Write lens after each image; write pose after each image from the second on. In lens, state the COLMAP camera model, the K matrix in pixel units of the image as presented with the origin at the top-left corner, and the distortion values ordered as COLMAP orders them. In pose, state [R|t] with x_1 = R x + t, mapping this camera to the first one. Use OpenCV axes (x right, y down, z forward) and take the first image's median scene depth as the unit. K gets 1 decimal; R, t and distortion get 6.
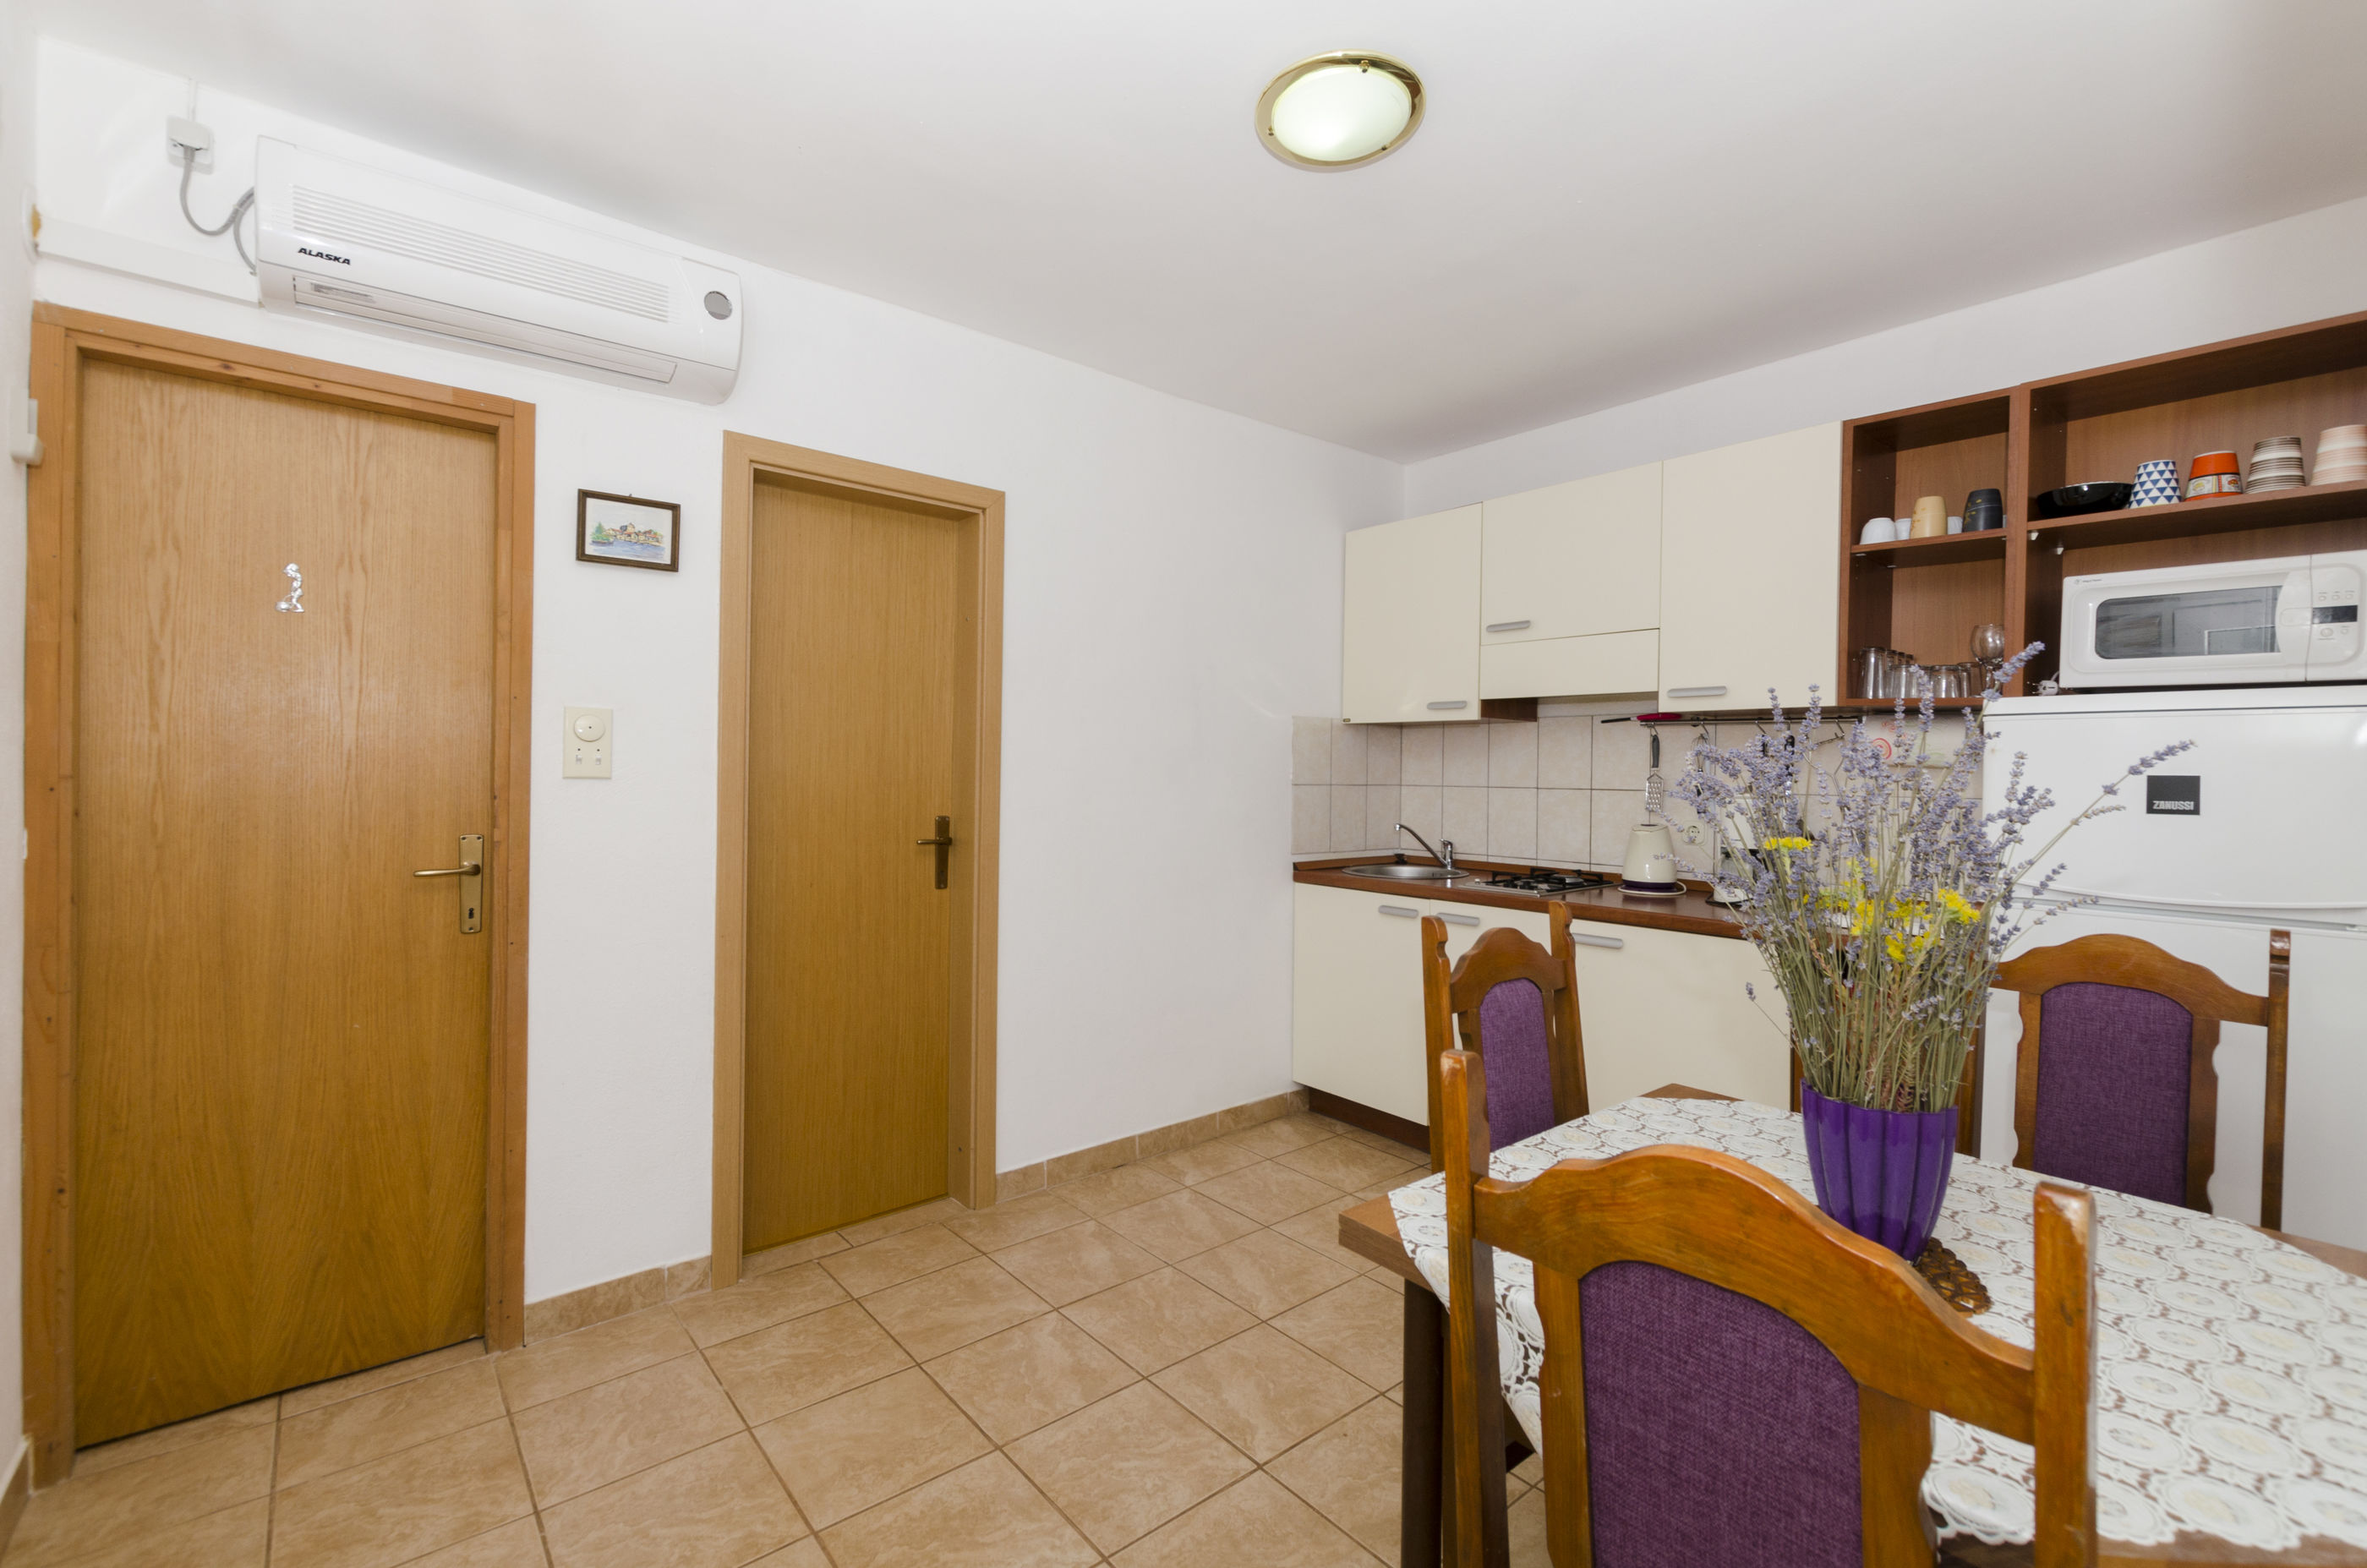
lens RADIAL K [[1013.9, 0, 1183.5], [0, 1013.9, 784.0], [0, 0, 1]] dist [0.000227, 0.000062]
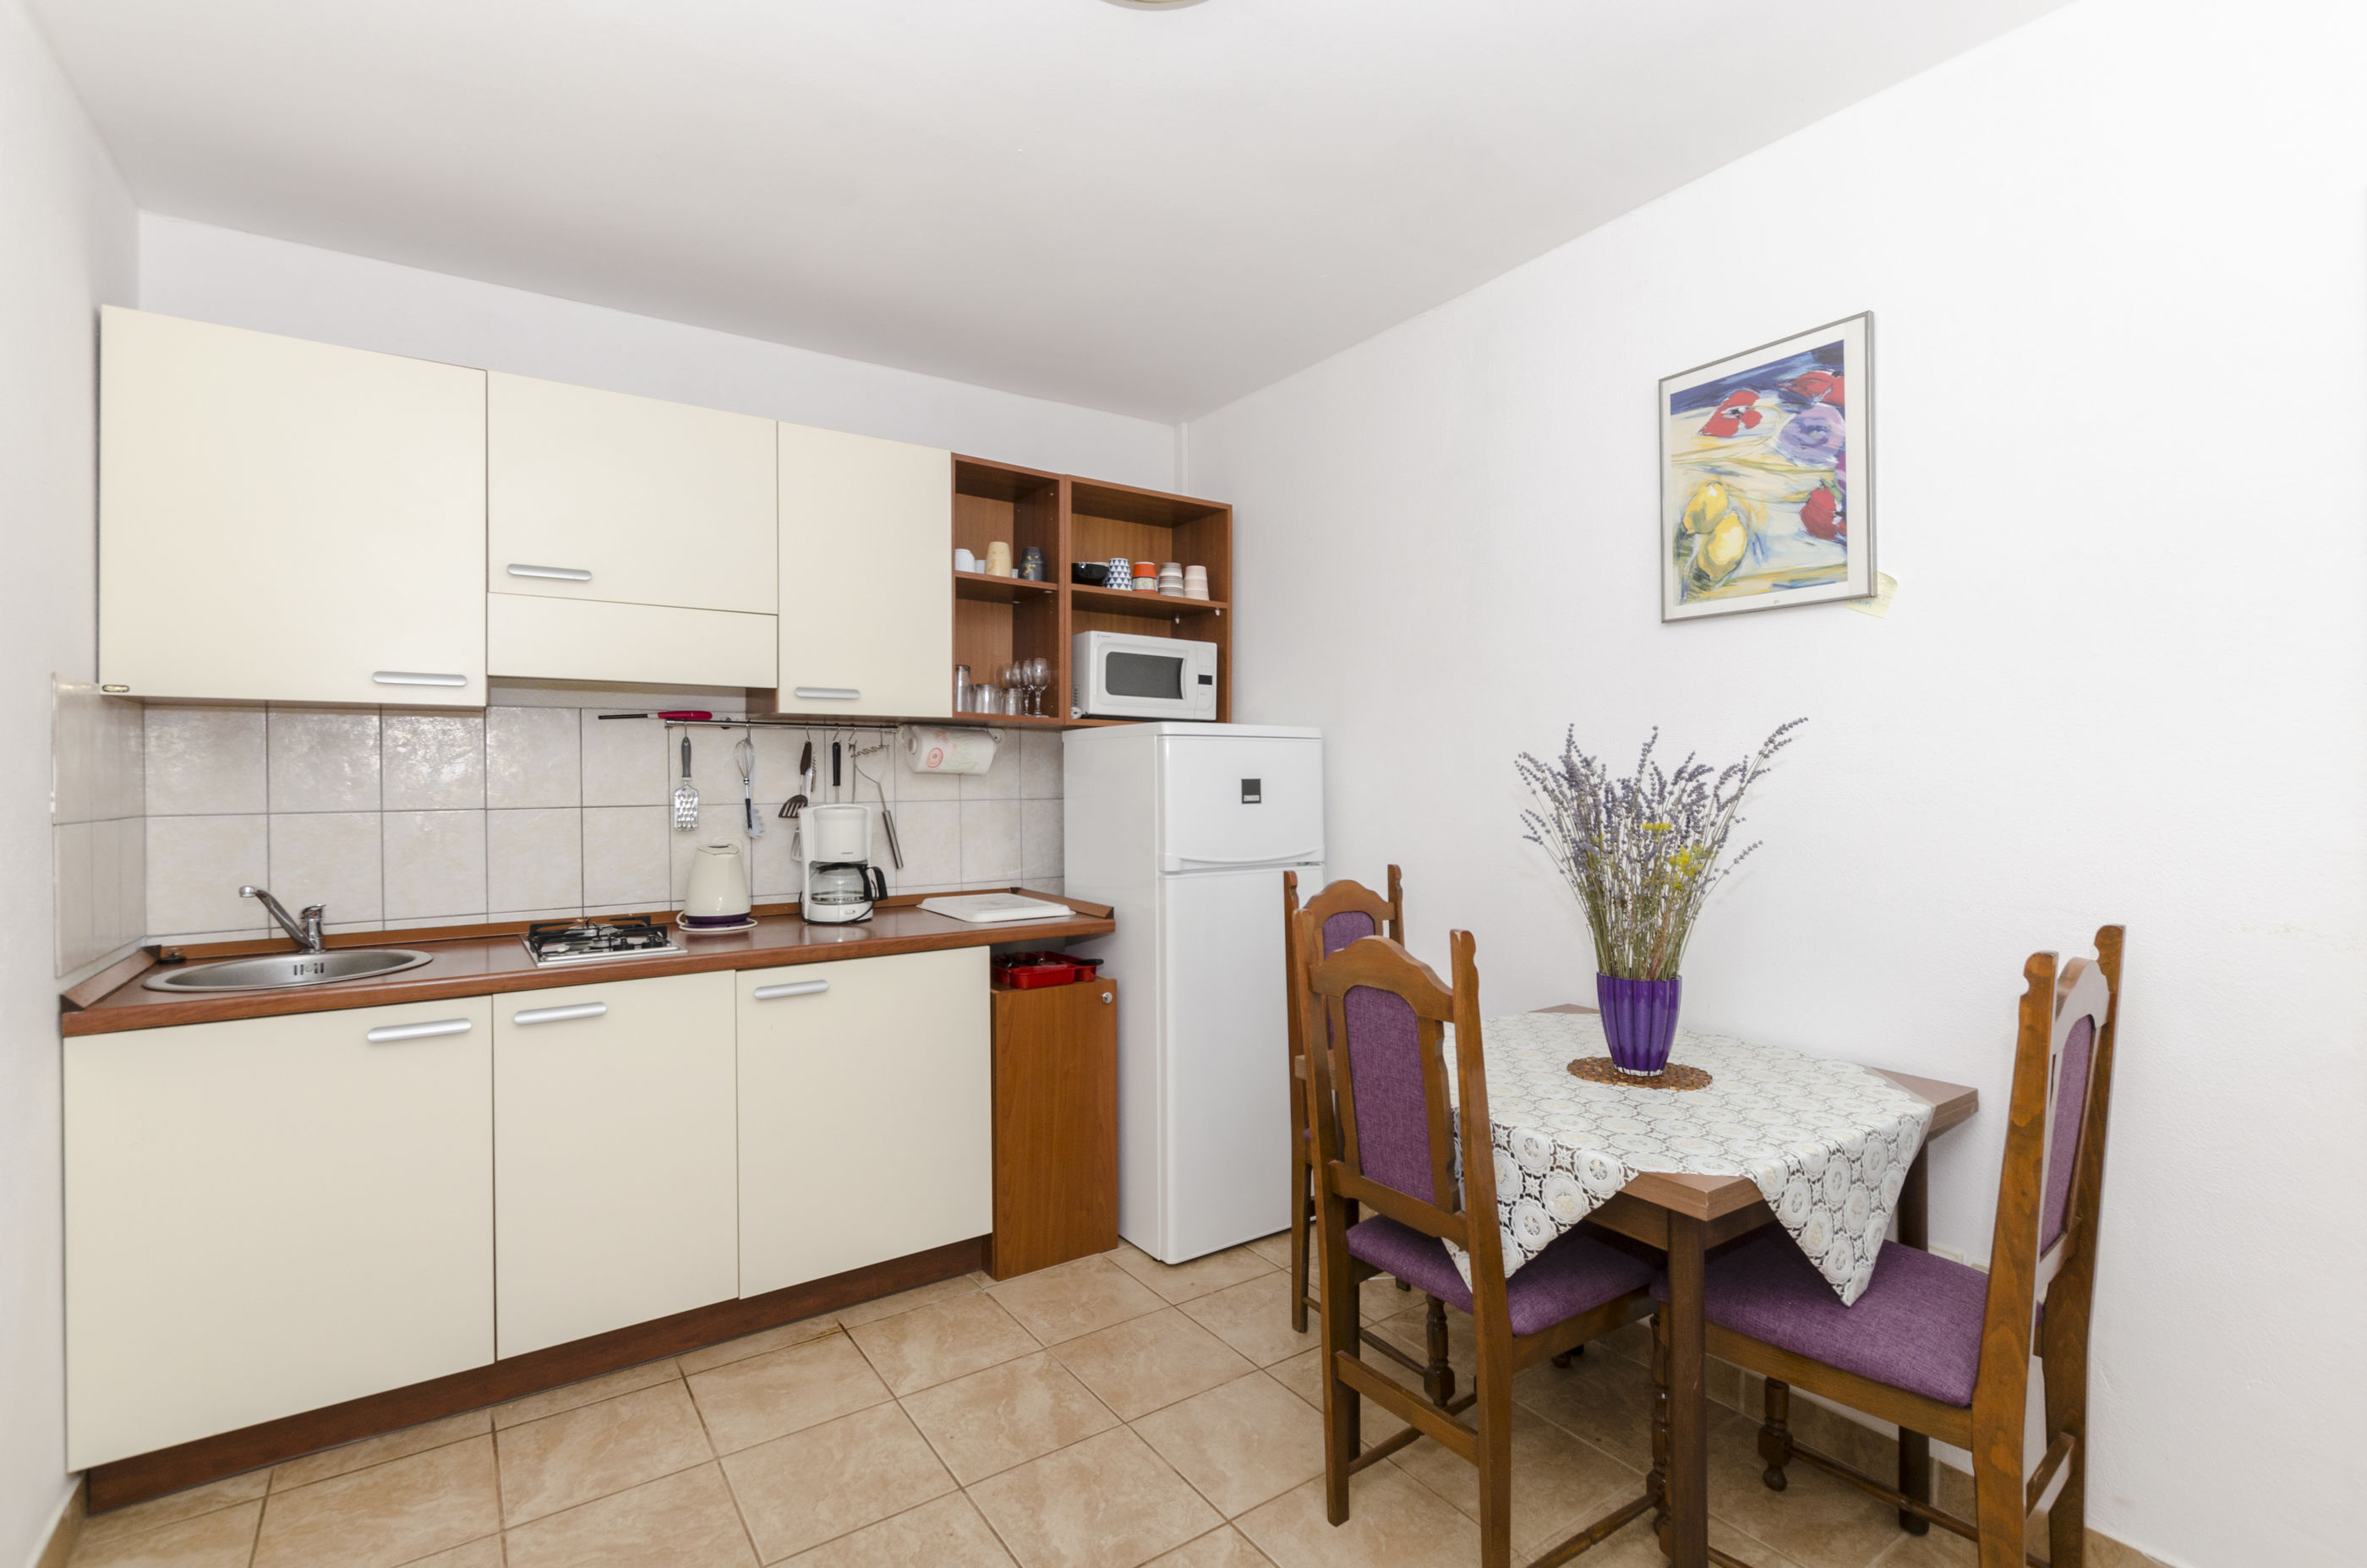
lens RADIAL K [[1089.4, 0, 1183.5], [0, 1089.4, 784.0], [0, 0, 1]] dist [-0.004195, -0.000595]
pose [[0.083162, -0.018383, 0.996367, -0.401635], [0.021169, 0.999637, 0.016676, -0.017488], [-0.996311, 0.019706, 0.083521, 0.556160]]
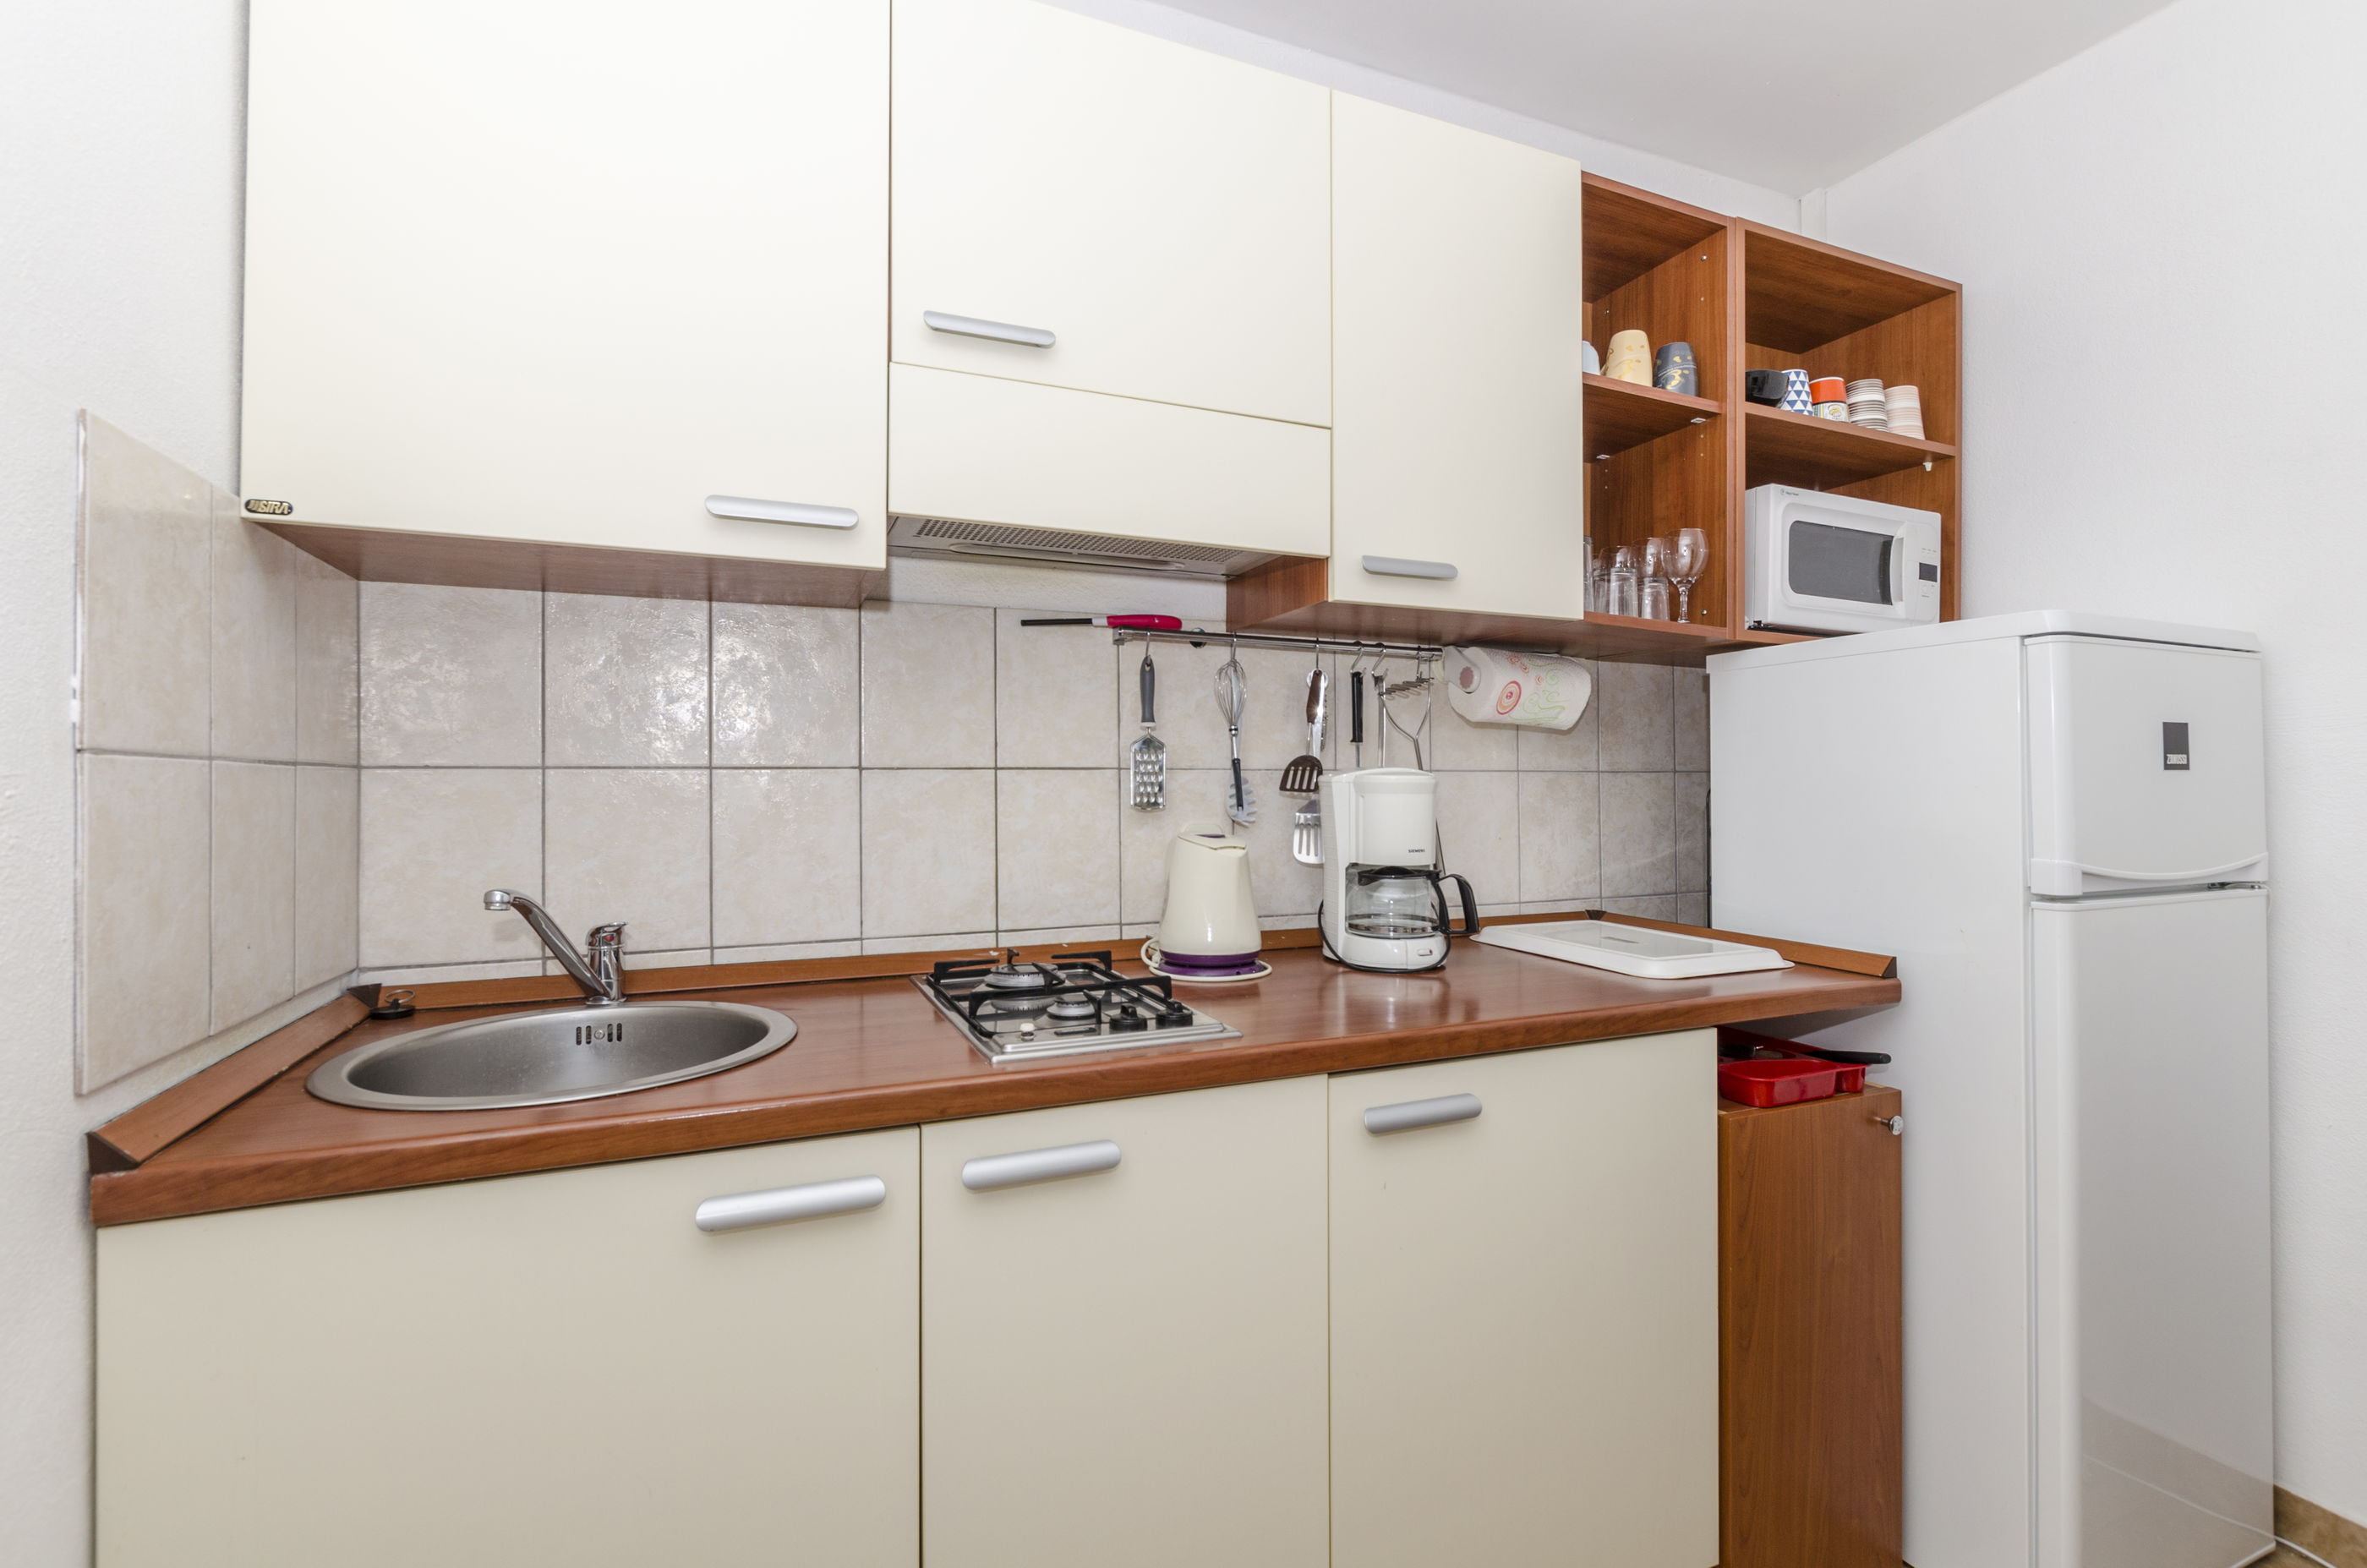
lens RADIAL K [[1089.4, 0, 1183.5], [0, 1089.4, 784.0], [0, 0, 1]] dist [-0.004195, -0.000595]
pose [[0.285098, -0.012790, 0.958413, -0.053439], [0.018448, 0.999799, 0.007855, 0.011410], [-0.958321, 0.015441, 0.285277, 0.876155]]
